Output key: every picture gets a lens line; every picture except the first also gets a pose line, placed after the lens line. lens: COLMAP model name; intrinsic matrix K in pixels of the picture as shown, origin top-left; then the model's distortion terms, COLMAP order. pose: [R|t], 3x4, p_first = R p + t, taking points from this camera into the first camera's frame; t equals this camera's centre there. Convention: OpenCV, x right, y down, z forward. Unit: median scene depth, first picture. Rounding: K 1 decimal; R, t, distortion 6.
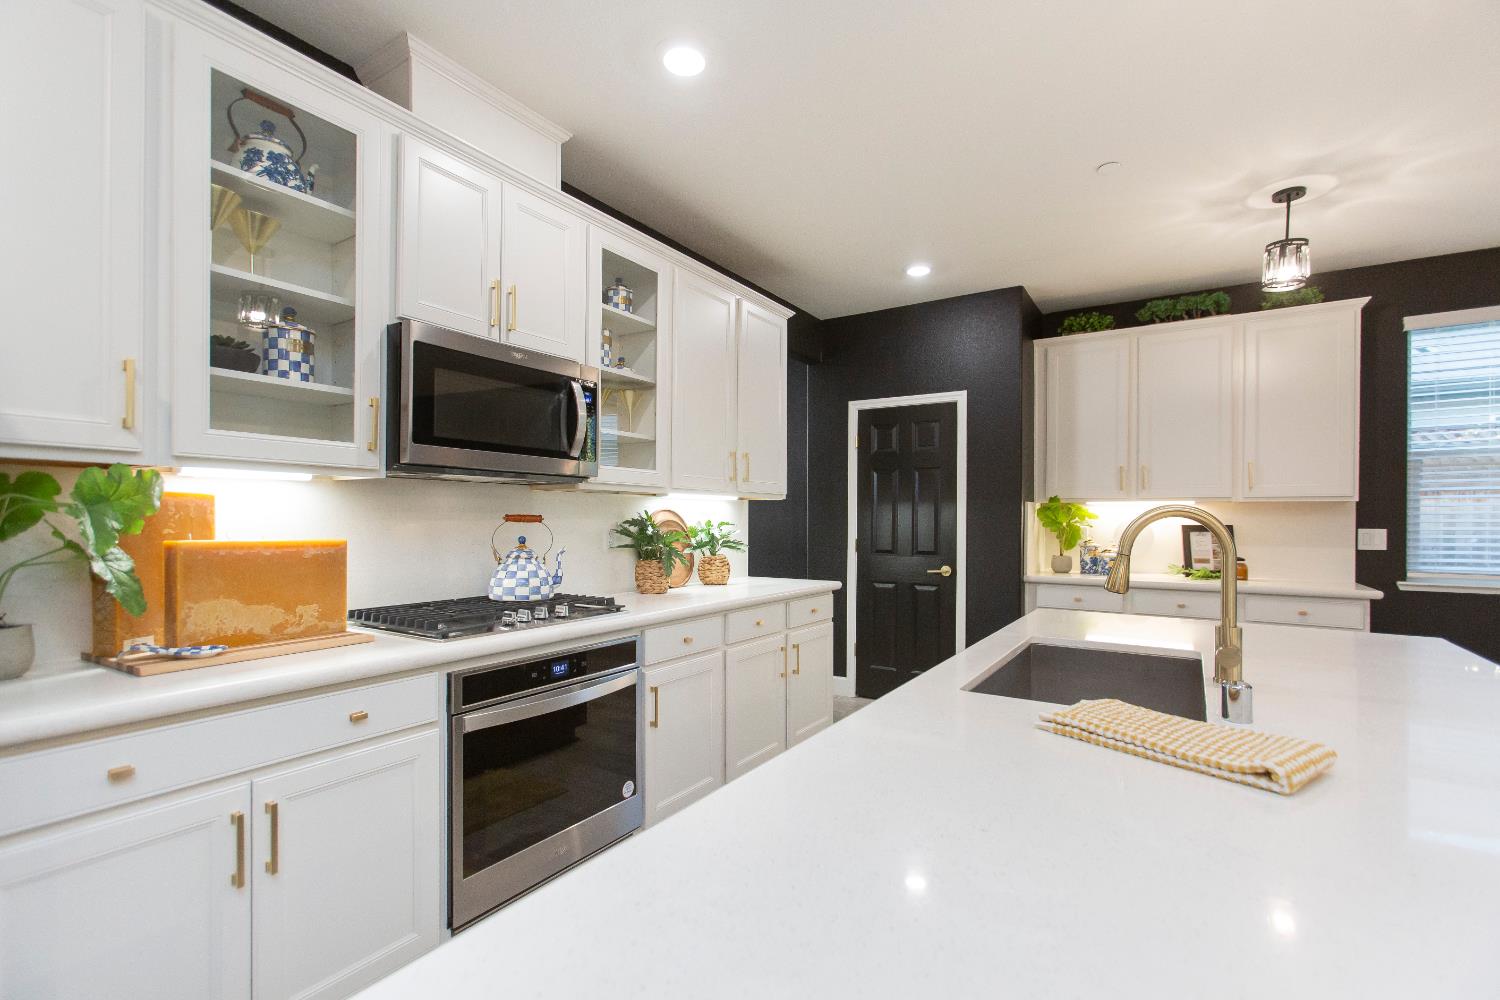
lens RADIAL K [[711.4, 0, 744.8], [0, 711.4, 510.2], [0, 0, 1]] dist [-0.000682, 0.002611]
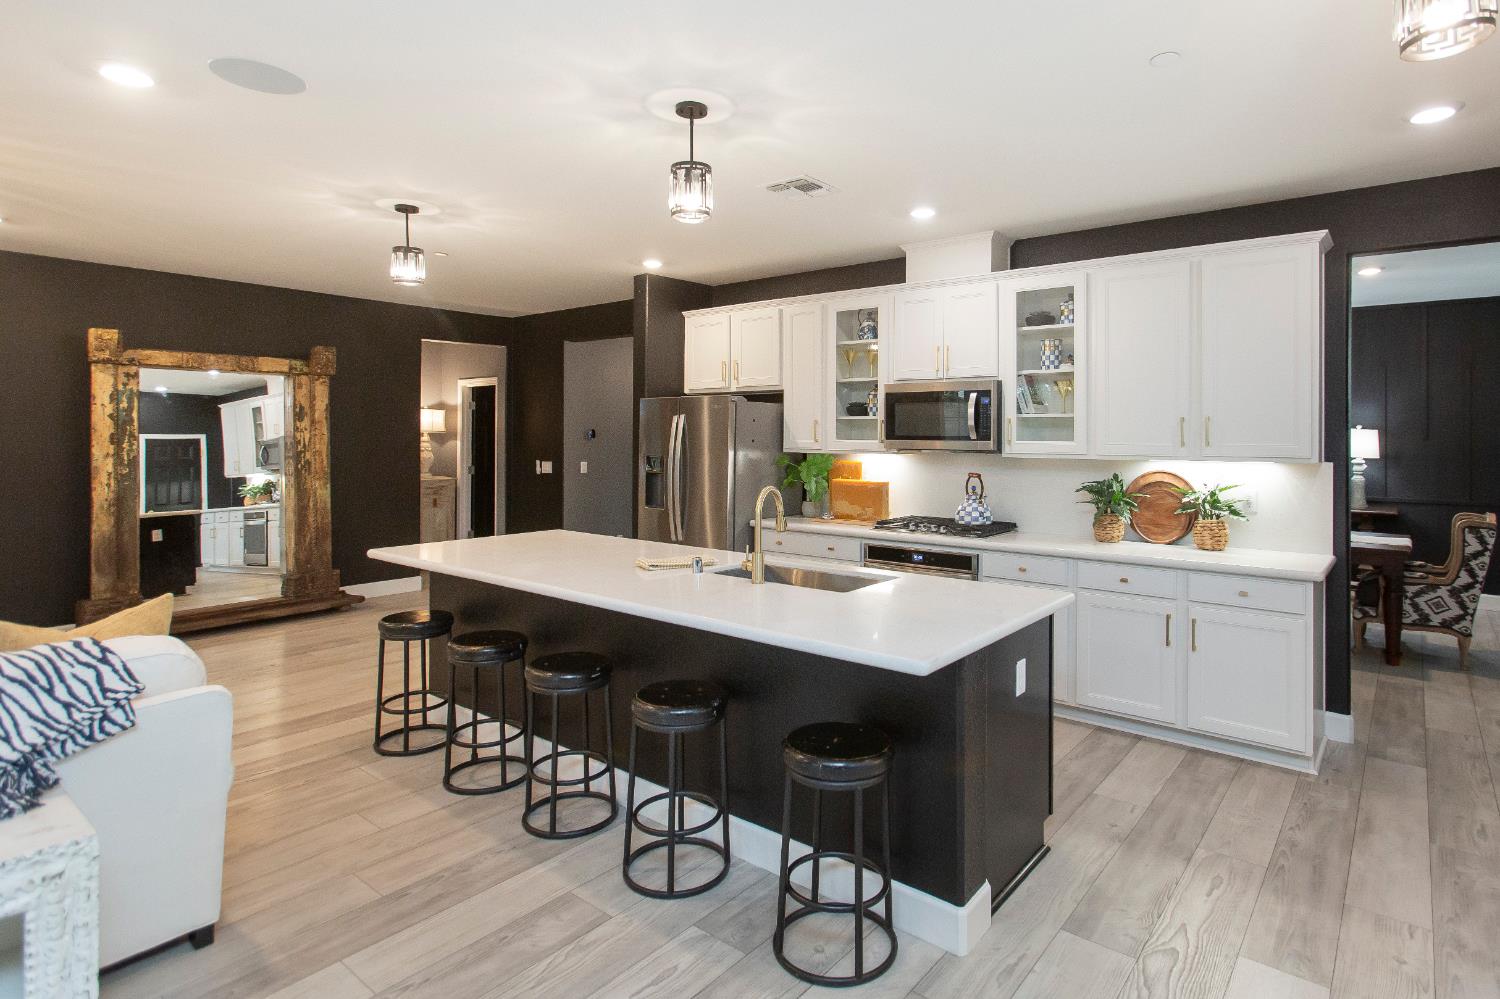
lens RADIAL K [[786.6, 0, 786.6], [0, 786.6, 433.9], [0, 0, 1]] dist [-0.005560, 0.004622]
pose [[-0.092390, -0.008091, -0.995690, 2.034574], [0.005826, 0.999945, -0.008666, -0.095198], [0.995706, -0.006601, -0.092337, 0.936915]]
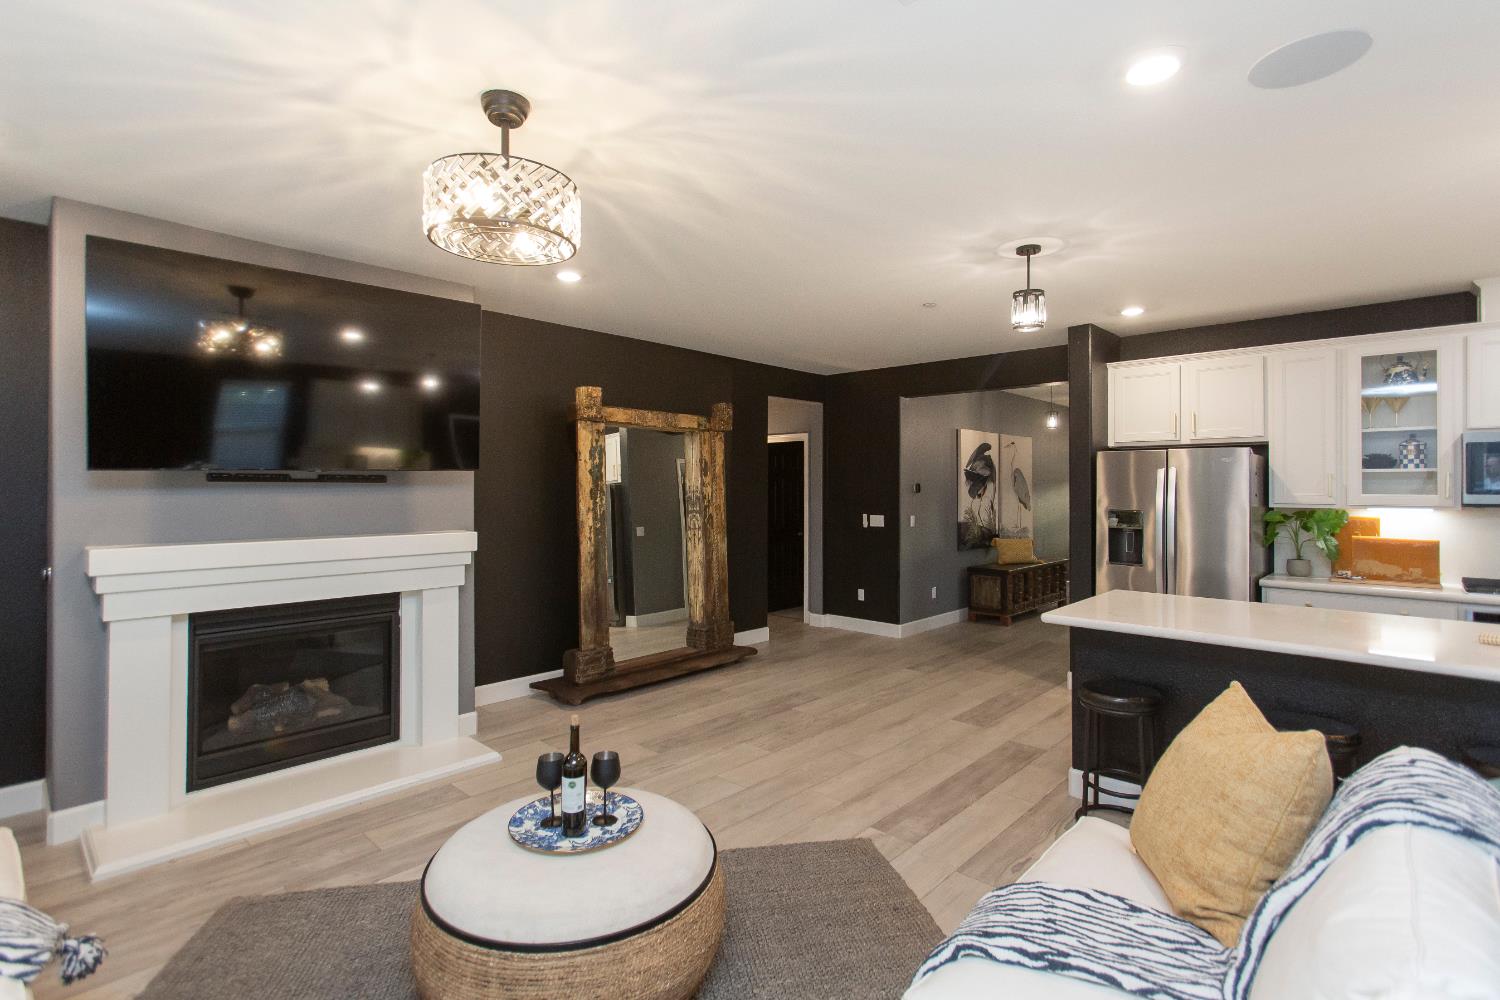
lens RADIAL K [[711.4, 0, 730.7], [0, 711.4, 488.2], [0, 0, 1]] dist [-0.000682, 0.002611]
pose [[-0.190707, -0.007791, -0.981616, 1.933531], [0.006737, 0.999935, -0.009246, -0.108491], [0.981624, -0.008376, -0.190642, -0.662846]]
